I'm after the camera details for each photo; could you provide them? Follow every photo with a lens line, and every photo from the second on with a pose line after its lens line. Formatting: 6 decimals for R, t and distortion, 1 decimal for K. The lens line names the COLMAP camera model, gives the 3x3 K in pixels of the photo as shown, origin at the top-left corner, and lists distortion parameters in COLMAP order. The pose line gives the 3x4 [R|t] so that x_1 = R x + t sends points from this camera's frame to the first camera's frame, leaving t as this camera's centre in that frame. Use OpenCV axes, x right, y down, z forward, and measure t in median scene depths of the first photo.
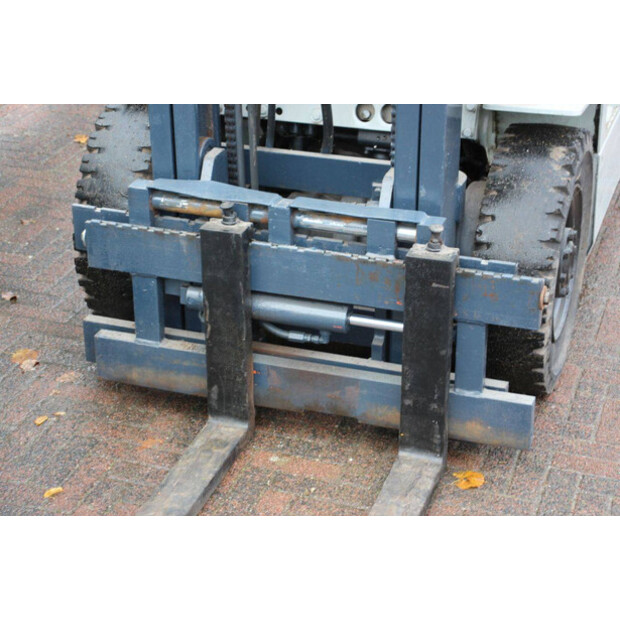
lens RADIAL K [[1353.6, 0, 310.0], [0, 1353.6, 310.0], [0, 0, 1]] dist [0.330768, 0.089478]
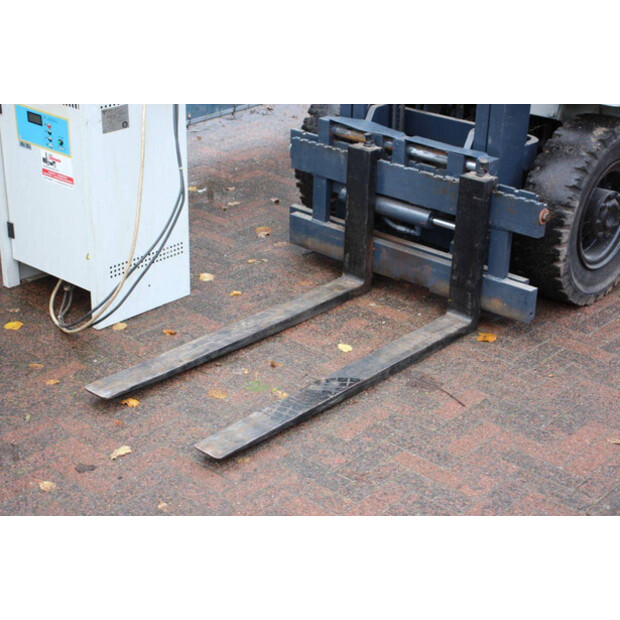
lens RADIAL K [[1156.3, 0, 310.0], [0, 1156.3, 310.0], [0, 0, 1]] dist [0.267814, 0.052638]
pose [[0.921583, 0.184664, -0.341443, 0.365544], [-0.196077, 0.980588, 0.001109, 0.130720], [0.335020, 0.065927, 0.939902, -0.263339]]
